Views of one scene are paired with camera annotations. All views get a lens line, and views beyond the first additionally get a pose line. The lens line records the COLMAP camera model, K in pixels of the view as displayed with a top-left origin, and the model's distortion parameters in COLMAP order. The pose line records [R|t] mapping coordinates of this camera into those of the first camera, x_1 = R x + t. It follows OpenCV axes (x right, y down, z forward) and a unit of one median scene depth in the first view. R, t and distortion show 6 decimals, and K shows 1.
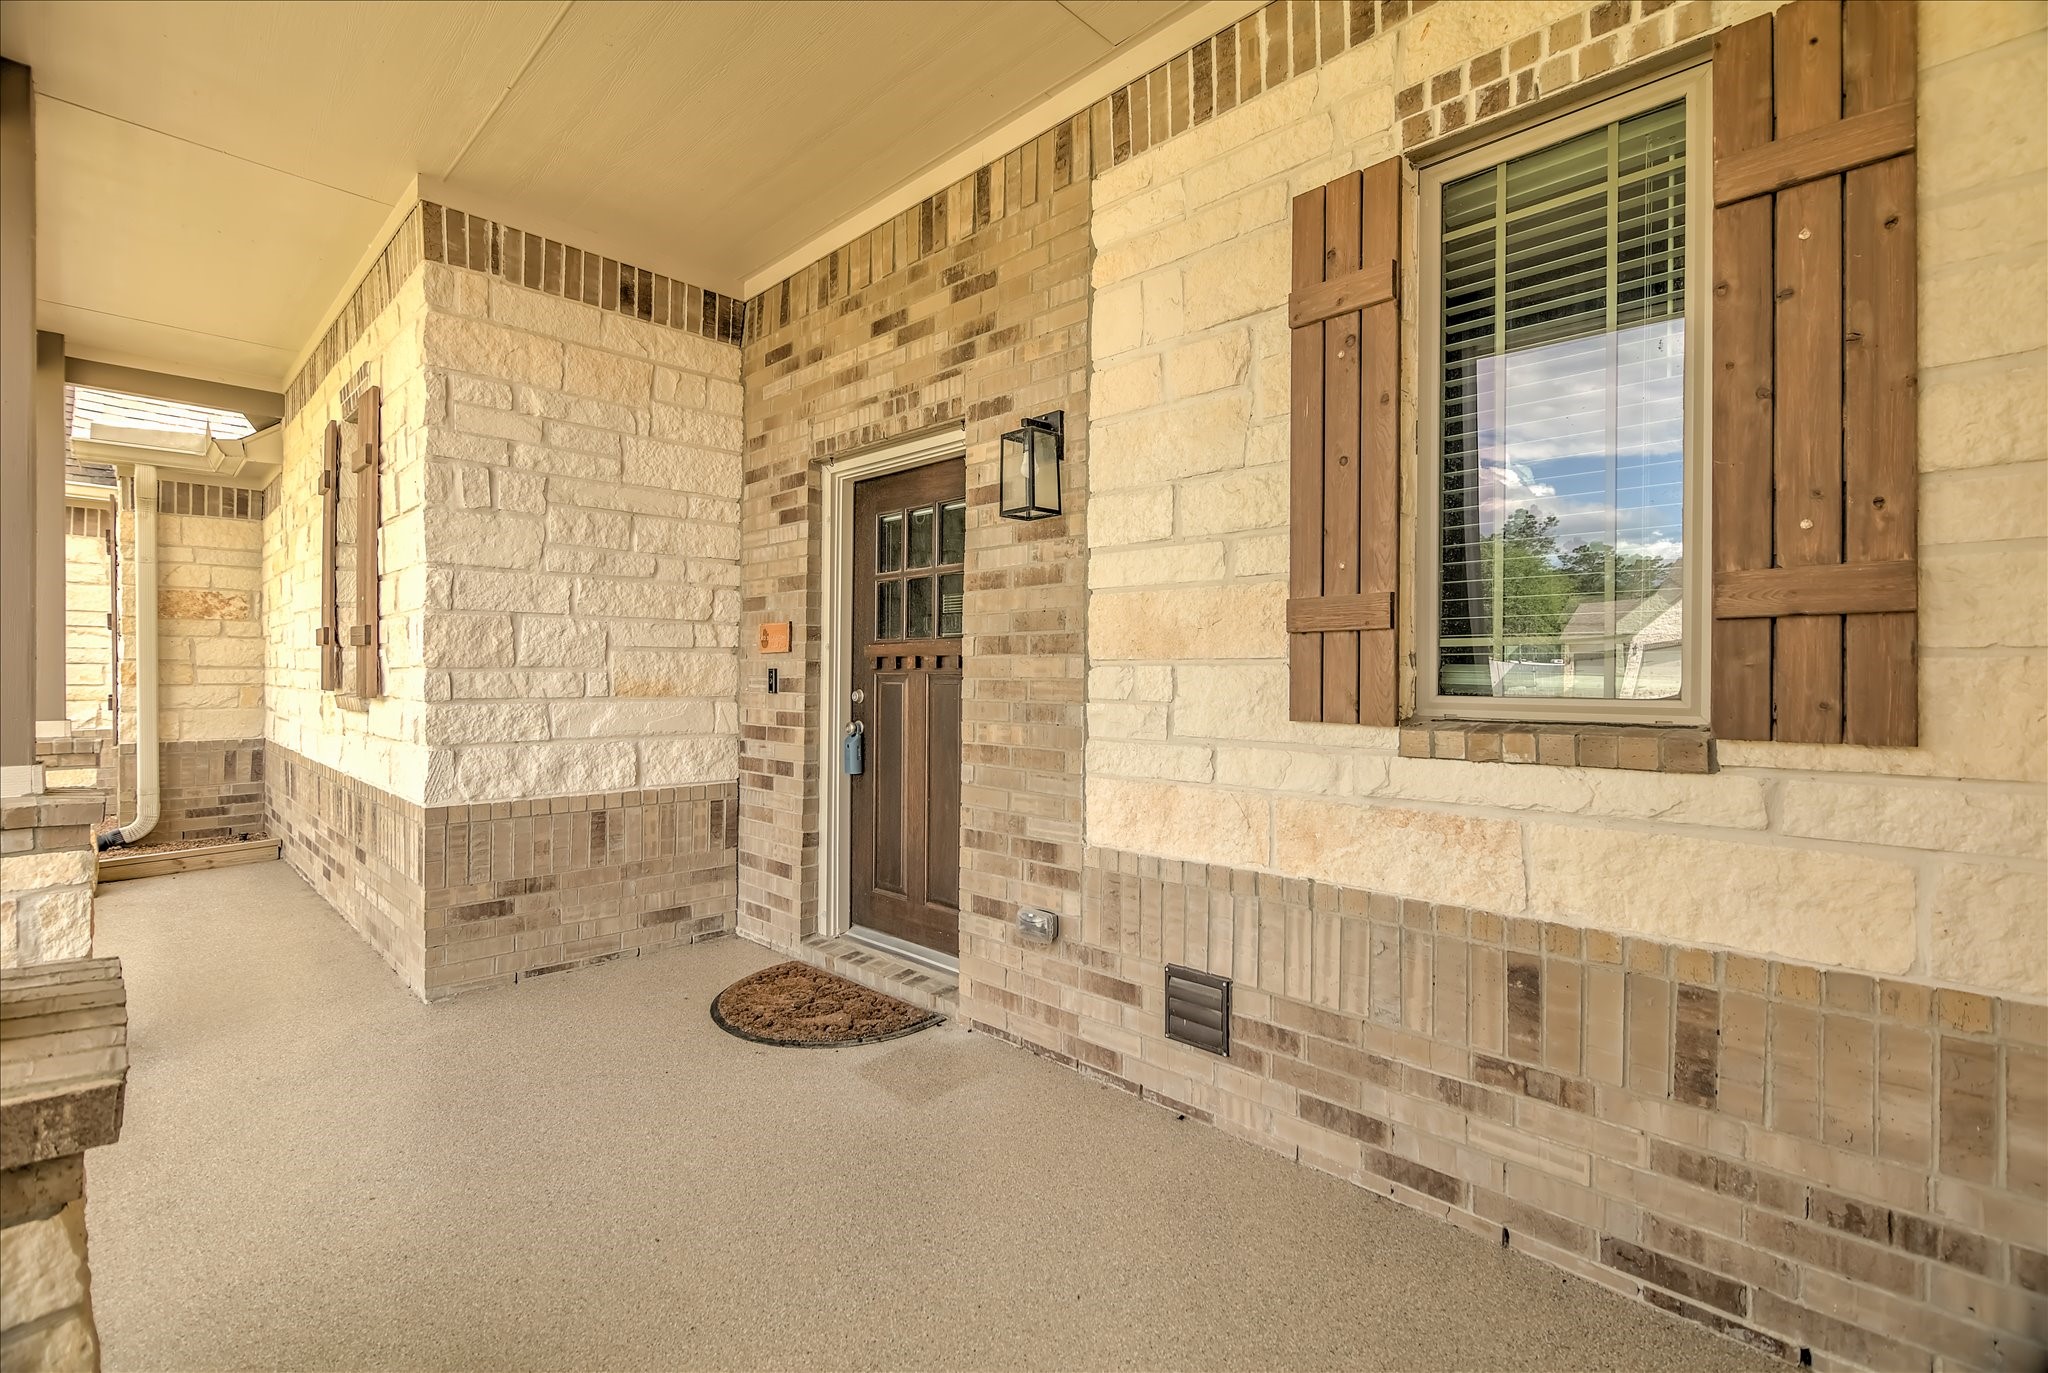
lens RADIAL K [[898.0, 0, 1021.9], [0, 898.0, 674.6], [0, 0, 1]] dist [-0.001264, -0.000413]
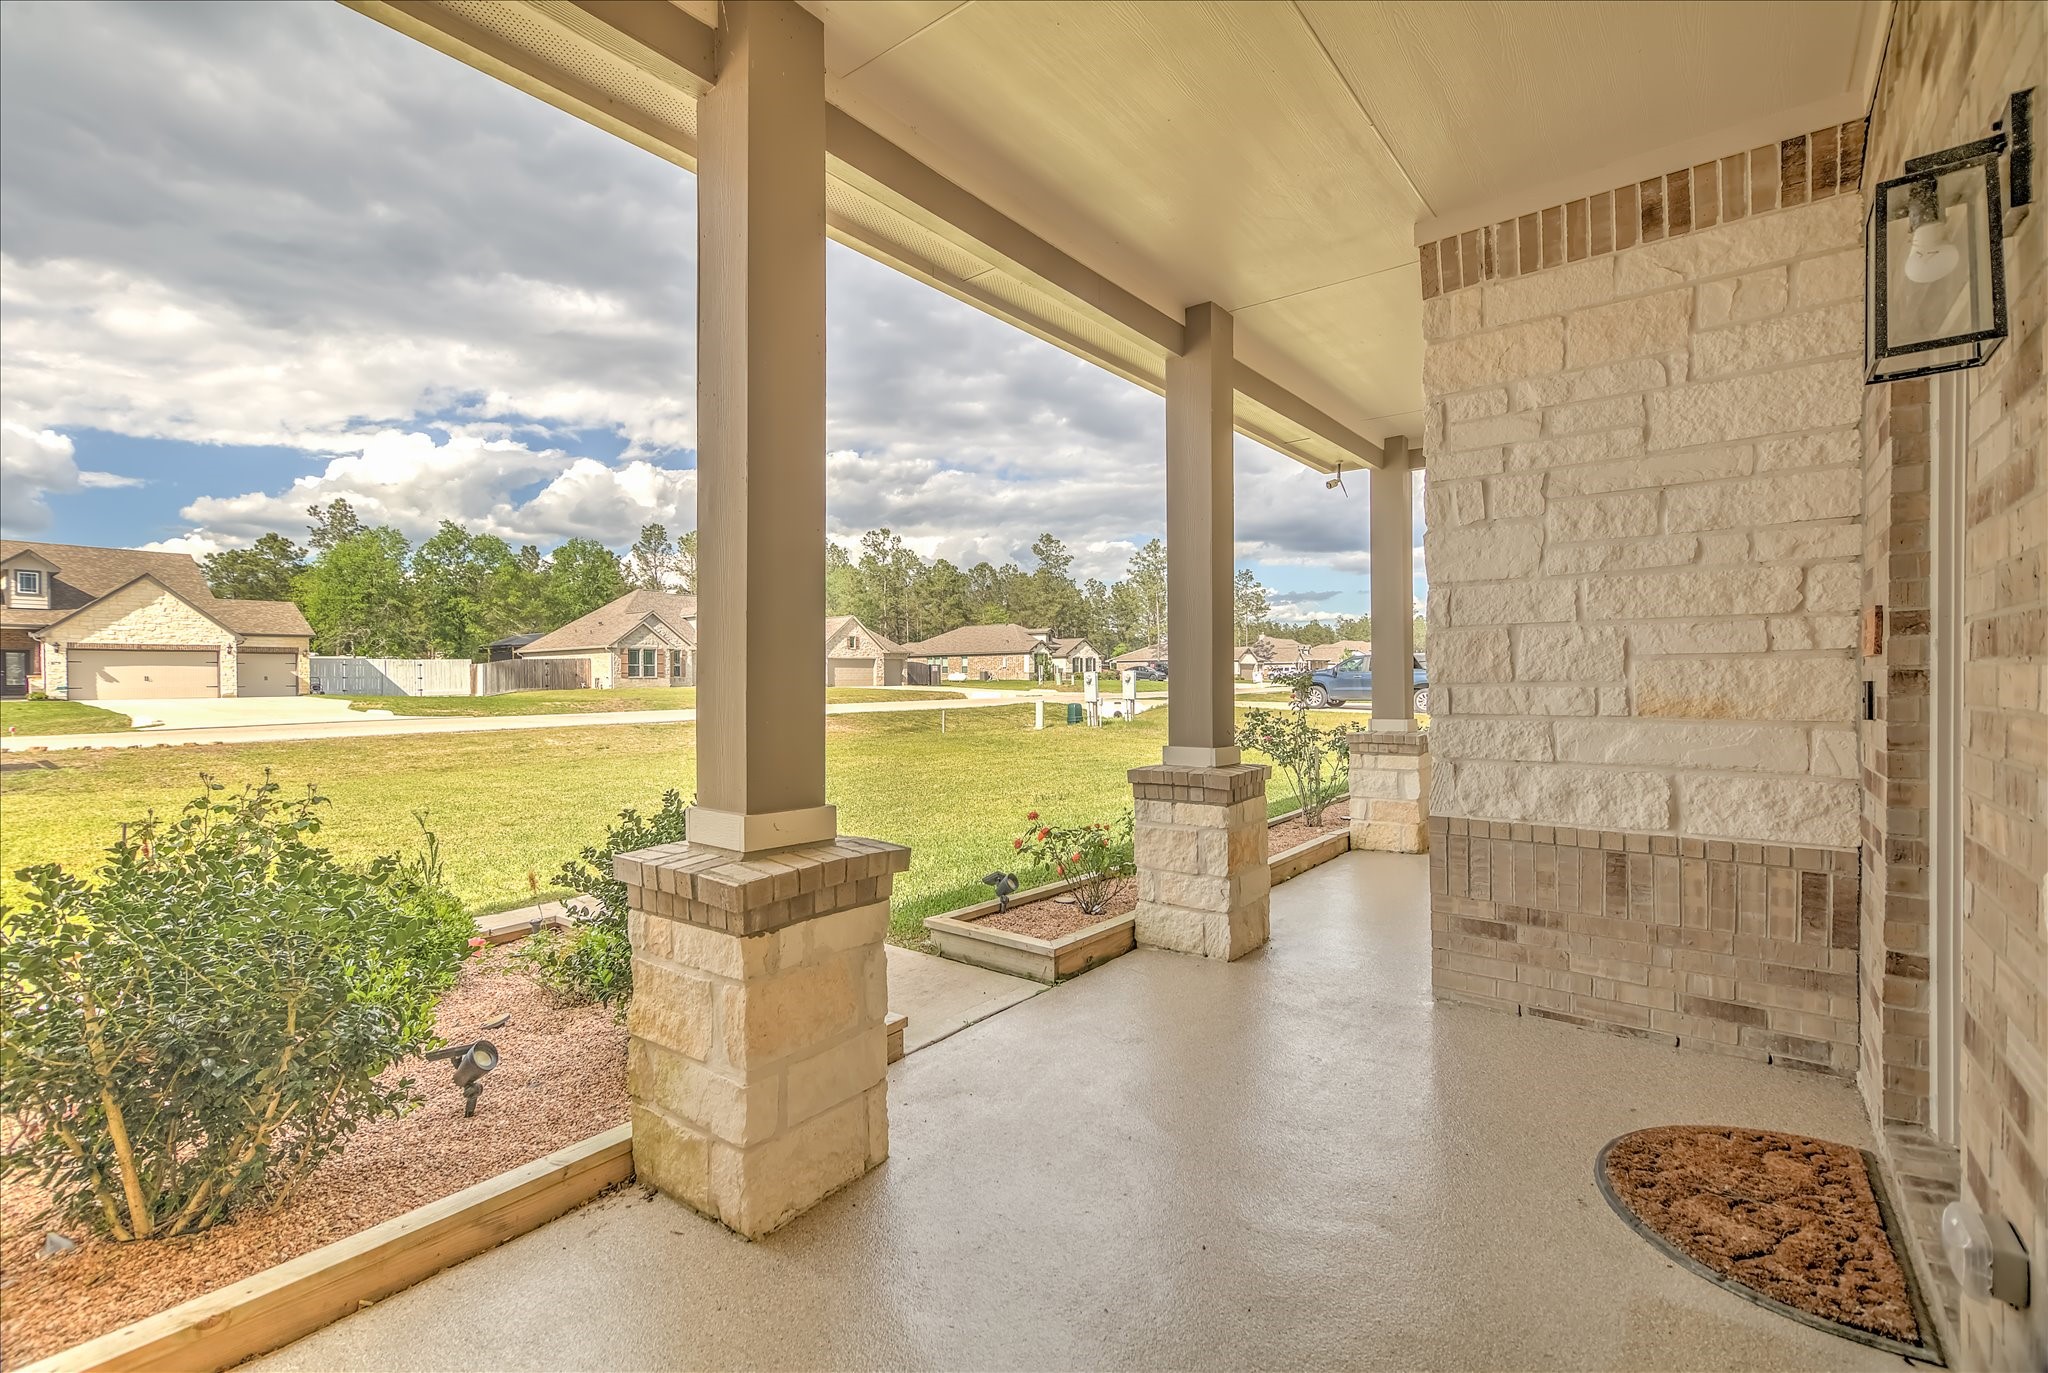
lens RADIAL K [[925.2, 0, 996.1], [0, 925.2, 675.6], [0, 0, 1]] dist [0.000248, -0.000598]
pose [[0.089335, -0.004468, -0.995992, 0.348718], [0.012195, 0.999920, -0.003392, -0.017797], [0.995927, -0.011843, 0.089383, 0.356479]]
